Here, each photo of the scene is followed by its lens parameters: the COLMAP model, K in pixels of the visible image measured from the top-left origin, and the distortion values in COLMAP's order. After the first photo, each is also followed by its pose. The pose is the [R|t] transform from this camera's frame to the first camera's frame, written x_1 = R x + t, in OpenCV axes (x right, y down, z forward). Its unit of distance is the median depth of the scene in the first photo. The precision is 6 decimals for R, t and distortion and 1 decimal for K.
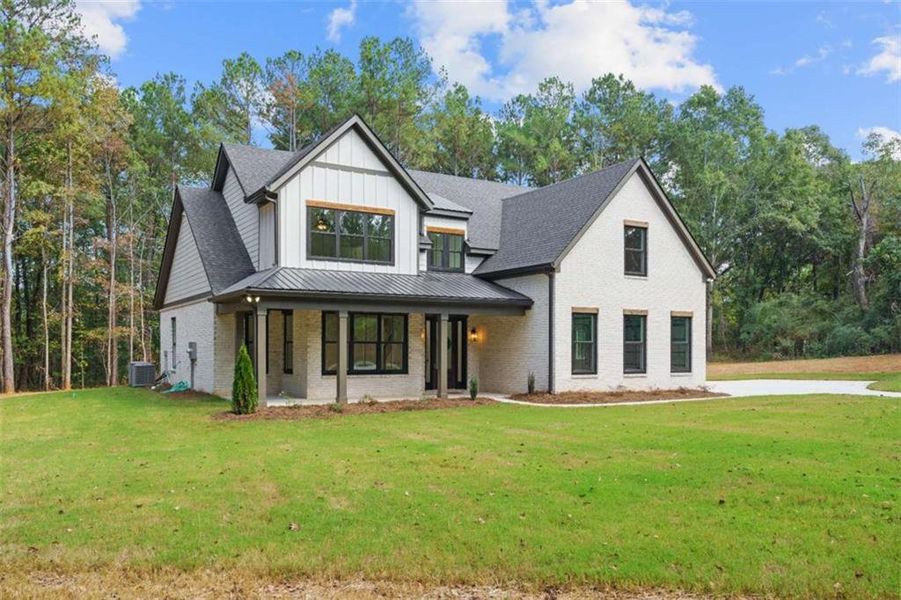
lens RADIAL K [[720.5, 0, 451.3], [0, 720.5, 346.3], [0, 0, 1]] dist [-0.000341, -0.000617]
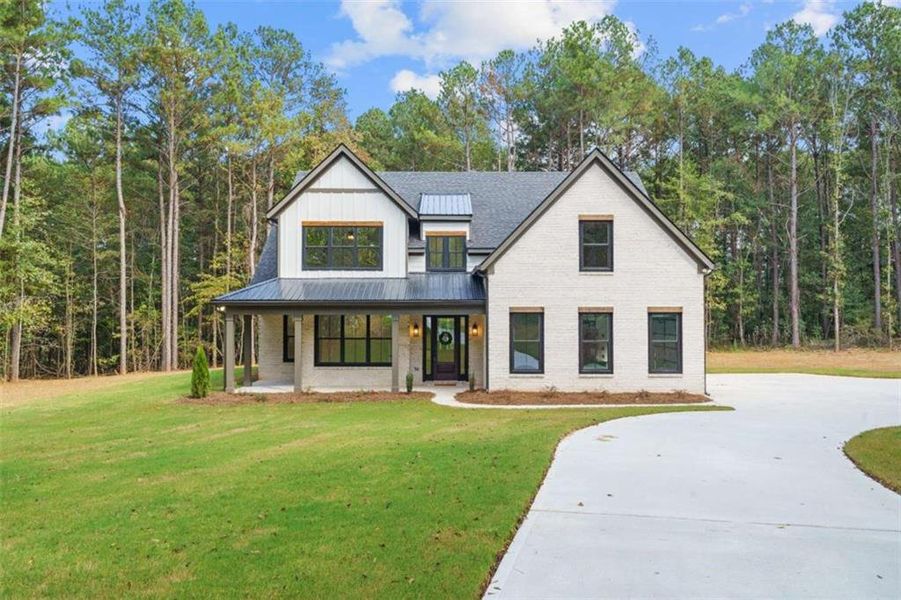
lens RADIAL K [[734.7, 0, 453.4], [0, 734.7, 296.6], [0, 0, 1]] dist [-0.004730, -0.000932]
pose [[0.863542, -0.015415, -0.504042, 0.593866], [0.004244, 0.999719, -0.023303, -0.043274], [0.504259, 0.017984, 0.863365, 0.060920]]
